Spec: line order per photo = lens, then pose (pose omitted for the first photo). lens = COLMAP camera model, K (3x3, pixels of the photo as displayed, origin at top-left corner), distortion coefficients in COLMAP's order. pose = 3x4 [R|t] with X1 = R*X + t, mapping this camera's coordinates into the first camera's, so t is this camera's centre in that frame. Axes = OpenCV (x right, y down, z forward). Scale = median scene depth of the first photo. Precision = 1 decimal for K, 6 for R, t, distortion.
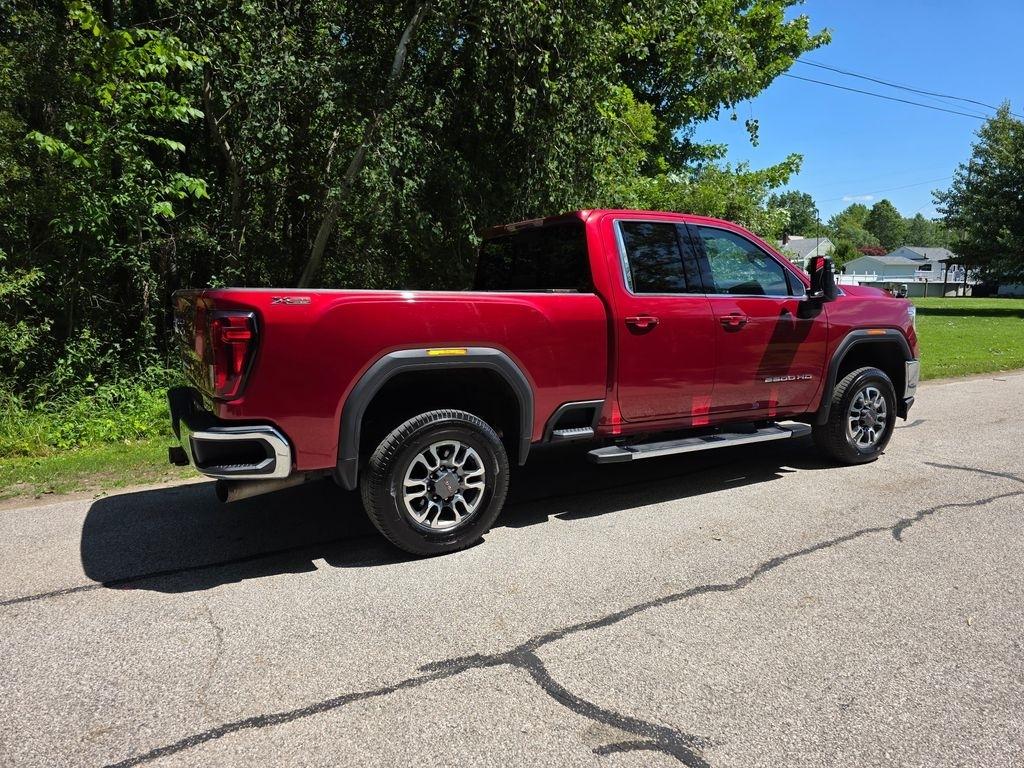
lens RADIAL K [[684.5, 0, 529.3], [0, 684.5, 383.8], [0, 0, 1]] dist [0.057145, -0.050193]
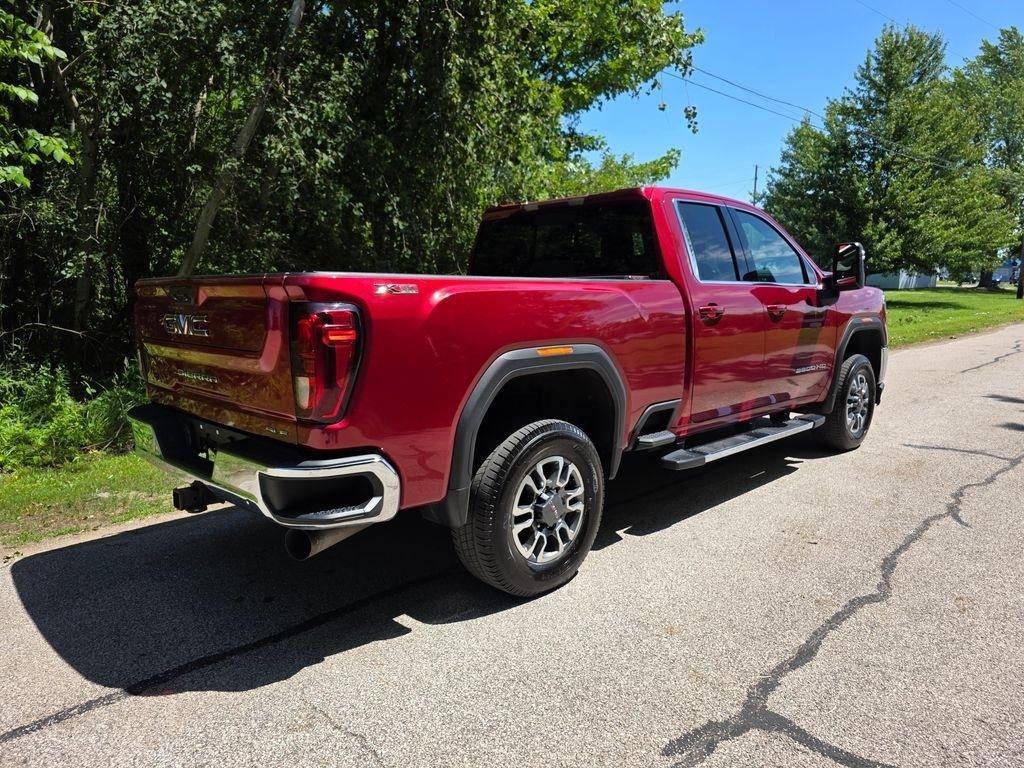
lens RADIAL K [[685.4, 0, 519.7], [0, 685.4, 391.0], [0, 0, 1]] dist [0.054728, -0.046230]
pose [[0.969160, -0.040300, 0.243116, -0.348577], [0.035615, 0.999086, 0.023637, -0.017703], [-0.243847, -0.014249, 0.969709, 0.197461]]
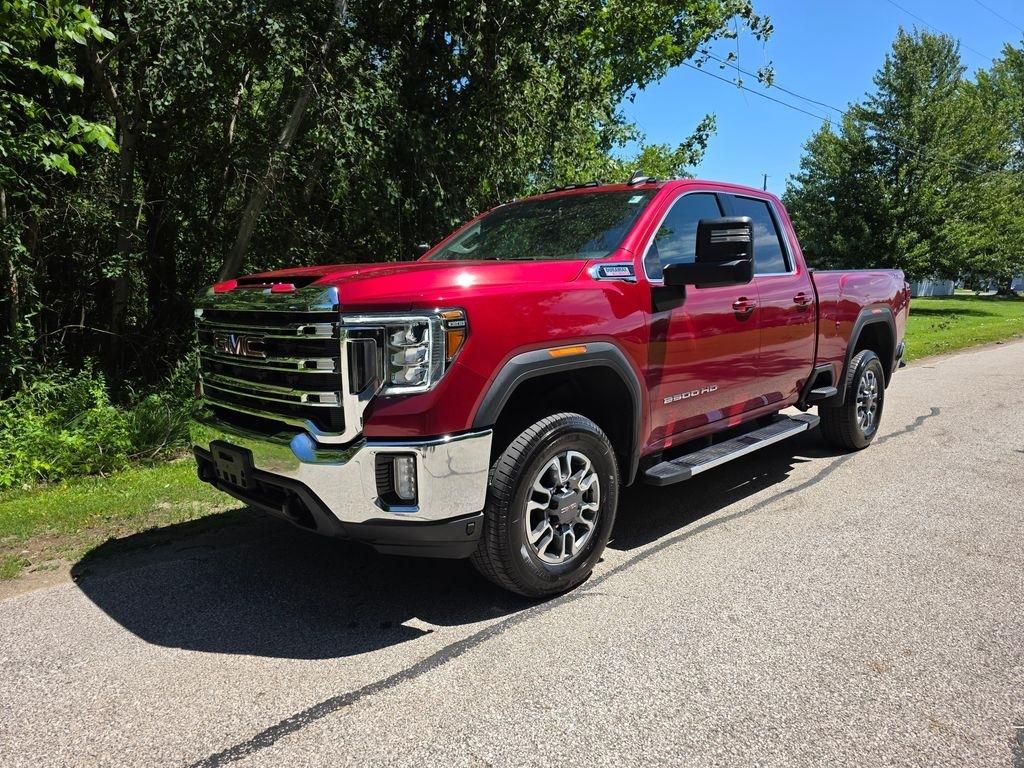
lens RADIAL K [[683.7, 0, 514.8], [0, 683.7, 394.4], [0, 0, 1]] dist [0.064059, -0.051072]
pose [[0.971332, -0.038542, 0.234584, -0.480366], [0.036857, 0.999254, 0.011565, -0.002633], [-0.234854, -0.002587, 0.972027, 0.345929]]
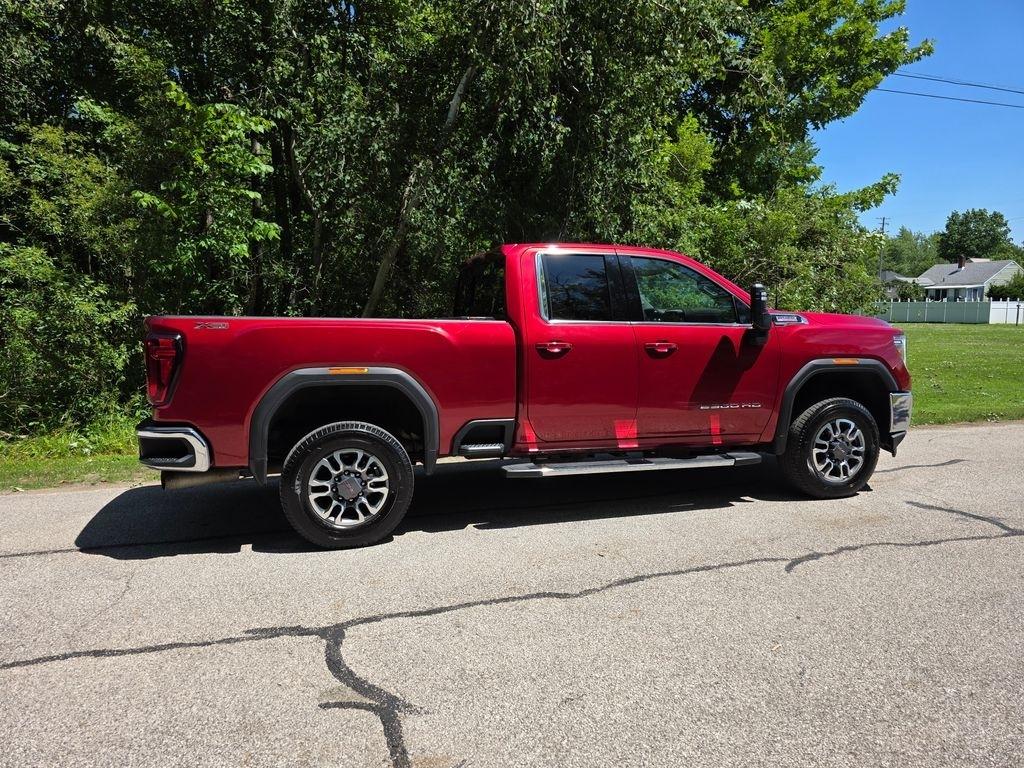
lens RADIAL K [[685.4, 0, 519.7], [0, 685.4, 391.0], [0, 0, 1]] dist [0.054728, -0.046230]
pose [[0.973557, 0.023610, -0.227223, 0.403218], [-0.030790, 0.999131, -0.028108, 0.010247], [0.226362, 0.034361, 0.973437, -0.055537]]
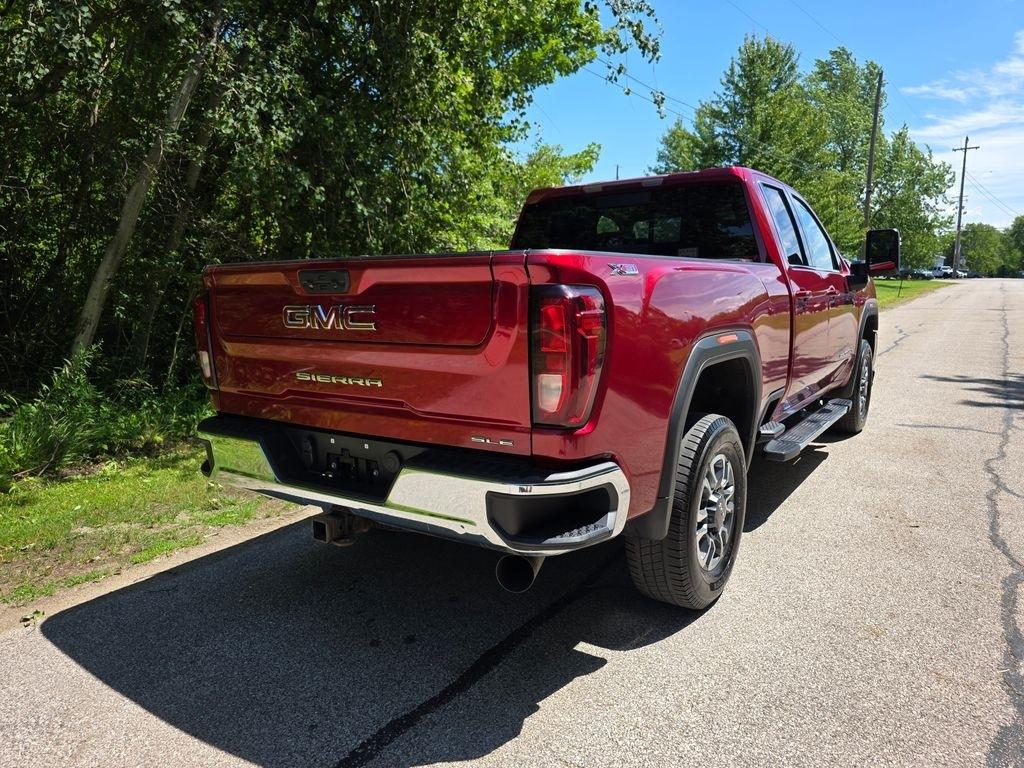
lens RADIAL K [[683.7, 0, 514.8], [0, 683.7, 394.4], [0, 0, 1]] dist [0.064059, -0.051072]
pose [[0.905569, -0.079946, 0.416598, -0.624499], [0.068401, 0.996748, 0.042592, -0.031595], [-0.418649, -0.010074, 0.908092, 0.389475]]
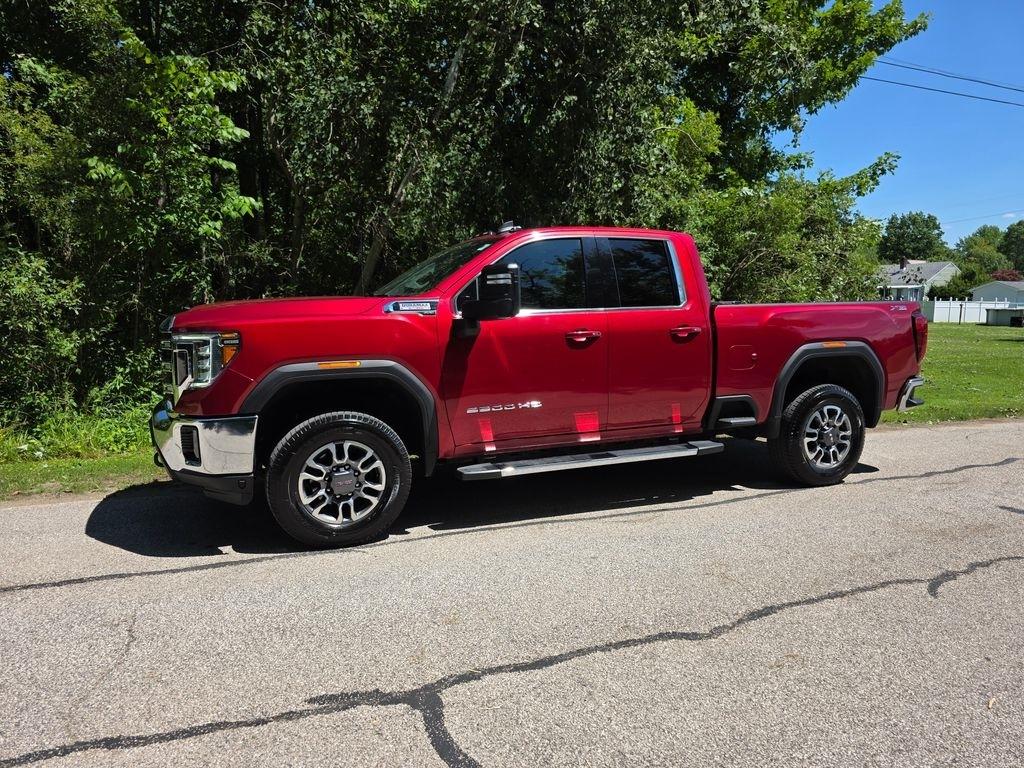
lens RADIAL K [[685.4, 0, 519.7], [0, 685.4, 391.0], [0, 0, 1]] dist [0.054728, -0.046230]
pose [[0.987878, 0.025498, -0.153123, 0.172609], [-0.029675, 0.999246, -0.025052, 0.016259], [0.152368, 0.029292, 0.987890, 0.095936]]
